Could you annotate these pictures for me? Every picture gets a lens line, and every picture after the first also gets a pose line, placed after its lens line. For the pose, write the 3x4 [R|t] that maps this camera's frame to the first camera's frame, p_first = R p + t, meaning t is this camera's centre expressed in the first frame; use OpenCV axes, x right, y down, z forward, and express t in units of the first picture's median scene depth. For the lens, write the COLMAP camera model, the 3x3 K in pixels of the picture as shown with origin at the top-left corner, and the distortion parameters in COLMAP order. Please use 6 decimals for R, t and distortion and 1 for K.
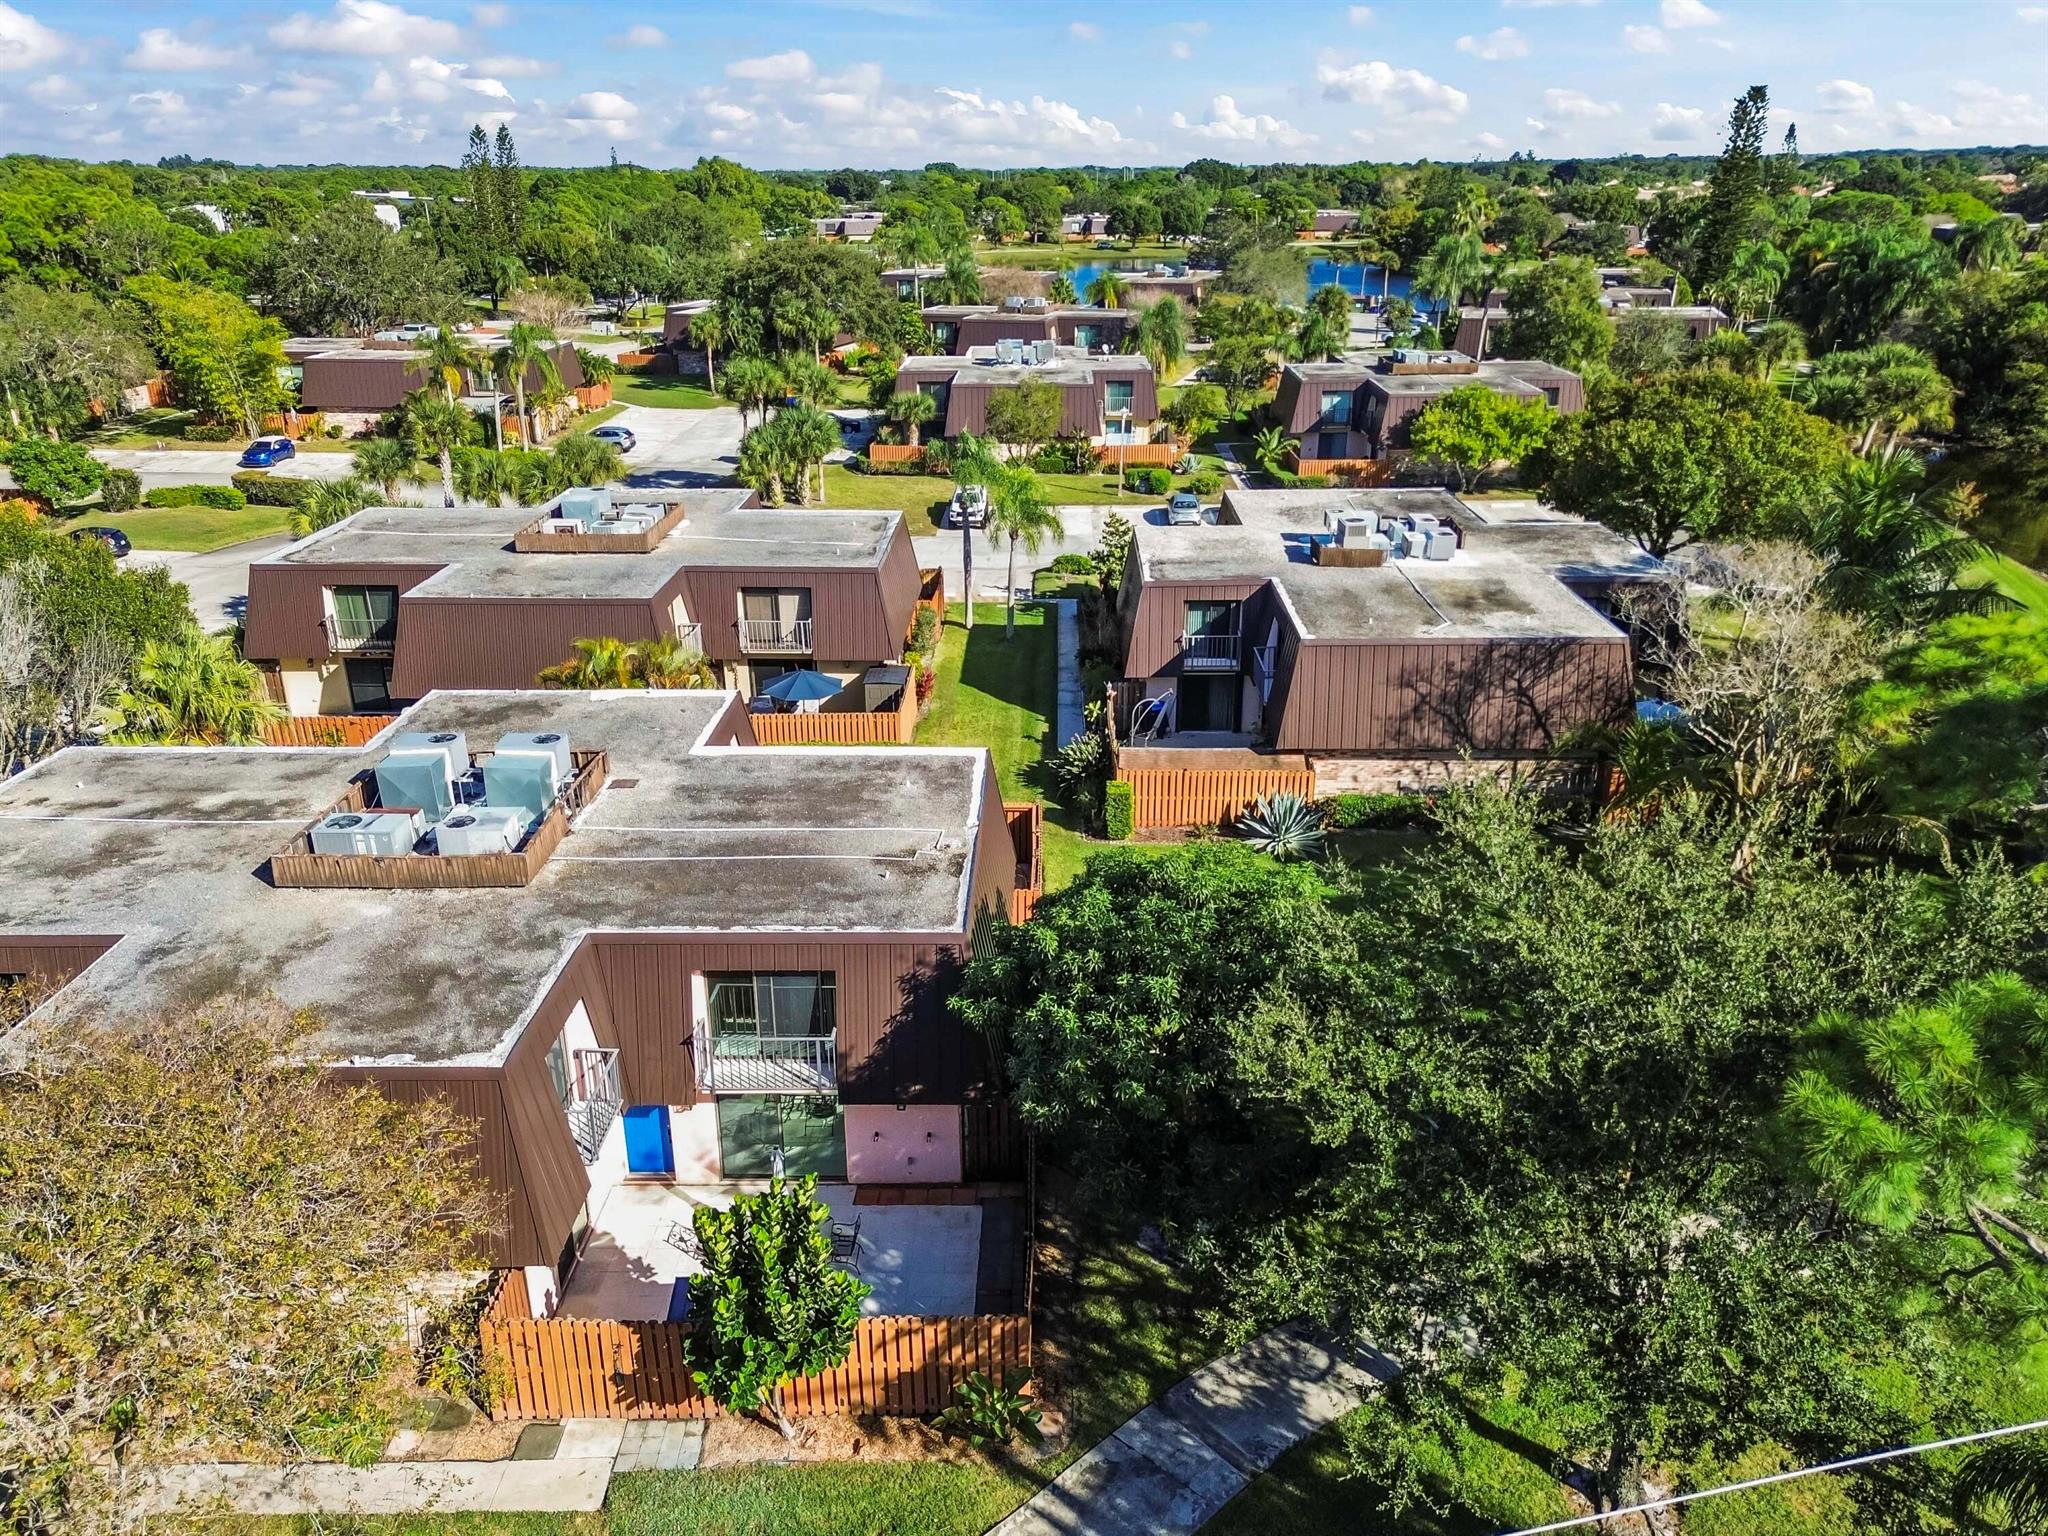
lens RADIAL K [[1480.4, 0, 1029.7], [0, 1480.4, 761.8], [0, 0, 1]] dist [0.107047, -0.069953]
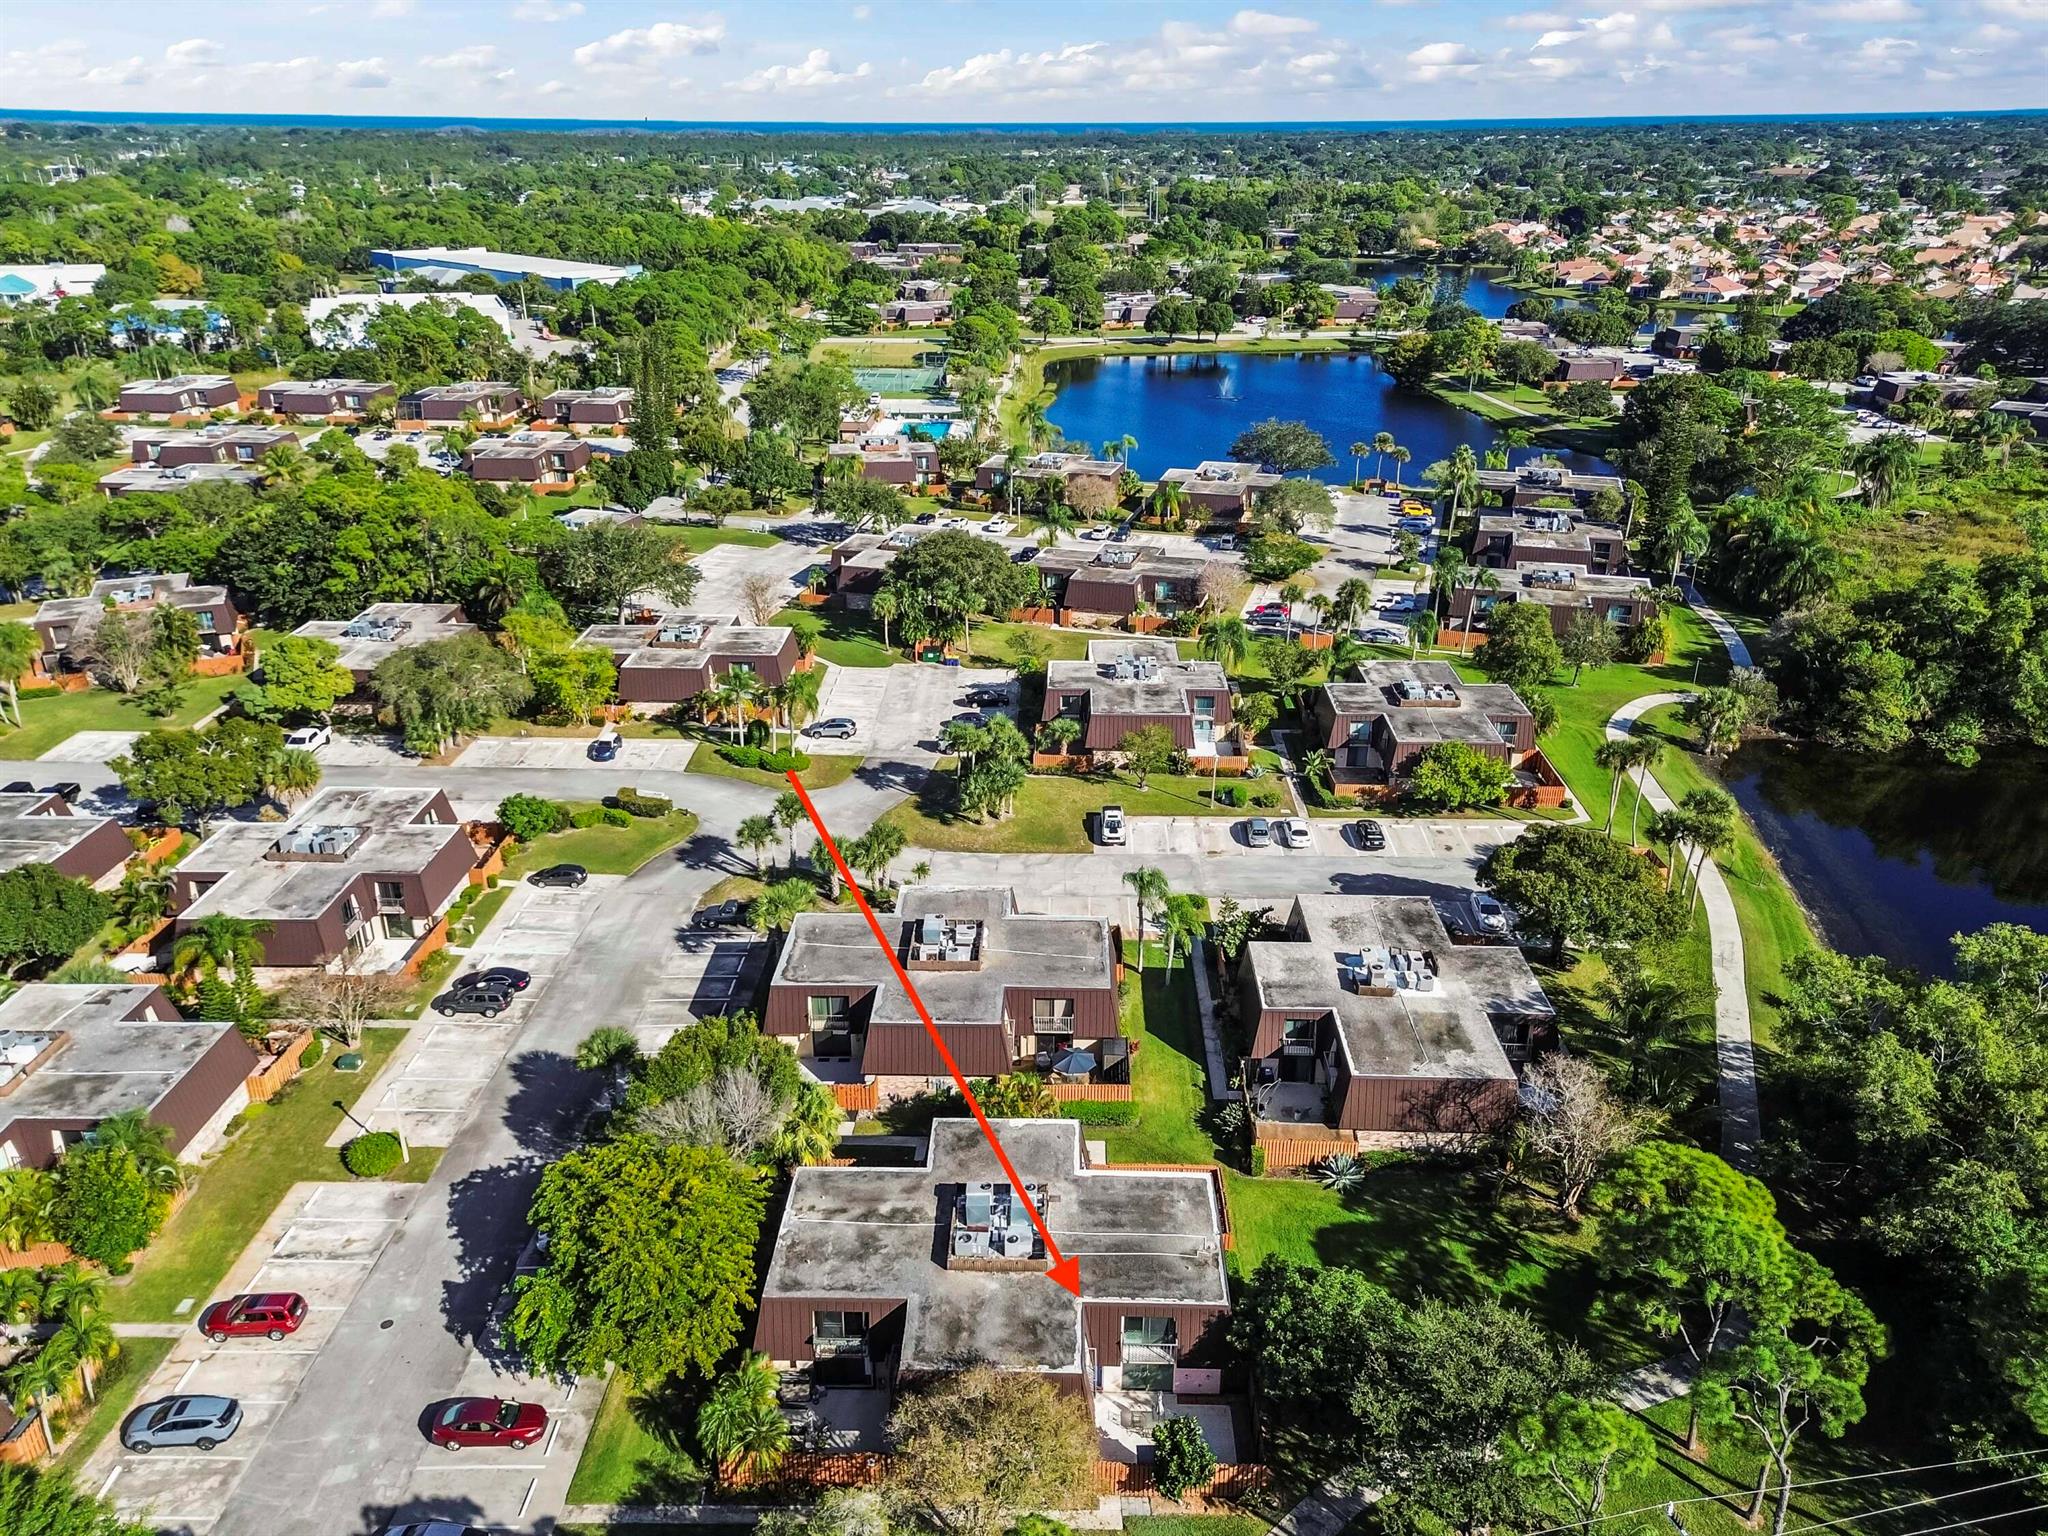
lens RADIAL K [[1493.4, 0, 1024.0], [0, 1493.4, 768.0], [0, 0, 1]] dist [0.094637, -0.051794]
pose [[0.999959, 0.006649, -0.006209, -0.232439], [-0.006436, 0.999407, 0.033835, -0.536472], [0.006430, -0.033794, 0.999408, -0.944026]]
